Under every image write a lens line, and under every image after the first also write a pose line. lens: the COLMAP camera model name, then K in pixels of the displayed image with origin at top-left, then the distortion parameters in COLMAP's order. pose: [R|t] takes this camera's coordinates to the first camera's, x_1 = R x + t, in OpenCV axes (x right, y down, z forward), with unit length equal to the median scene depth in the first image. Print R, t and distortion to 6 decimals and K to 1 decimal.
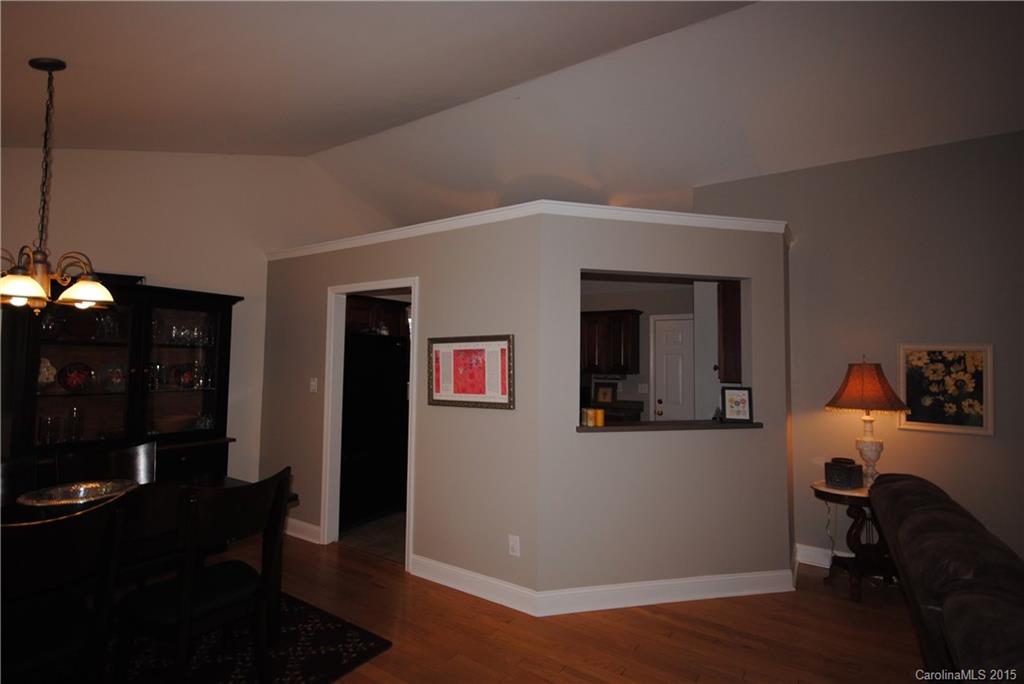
lens RADIAL K [[498.1, 0, 516.7], [0, 498.1, 339.9], [0, 0, 1]] dist [0.003354, 0.000252]
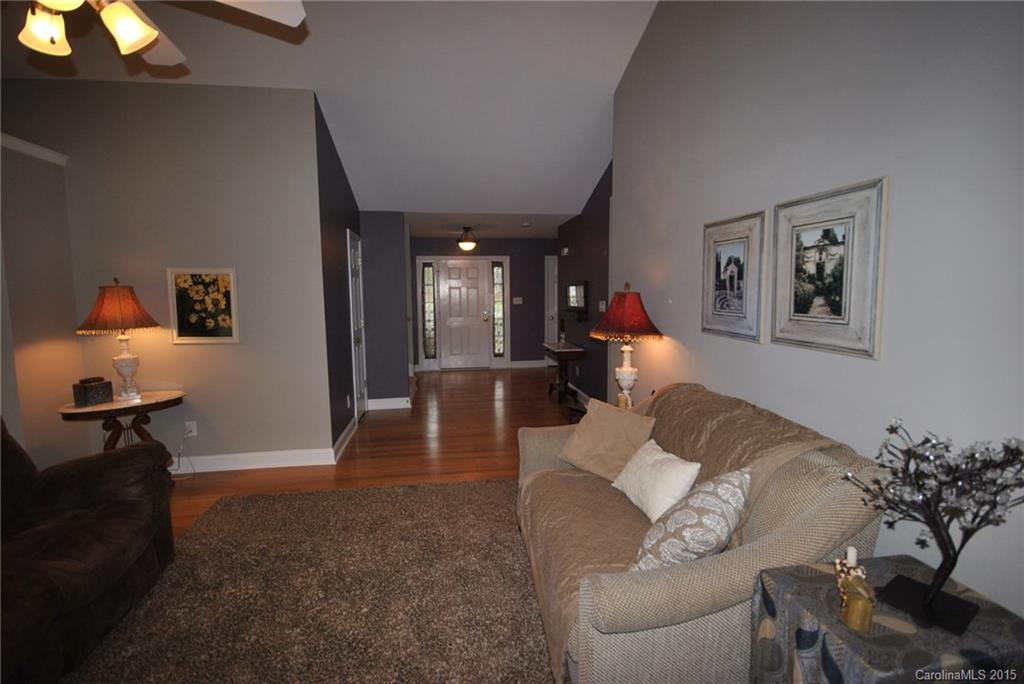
lens RADIAL K [[459.4, 0, 515.0], [0, 459.4, 336.5], [0, 0, 1]] dist [0.002423, 0.000223]
pose [[0.747626, -0.085499, 0.658593, 0.689466], [-0.010256, 0.990074, 0.140174, 0.007960], [-0.664041, -0.111552, 0.739328, -0.290324]]
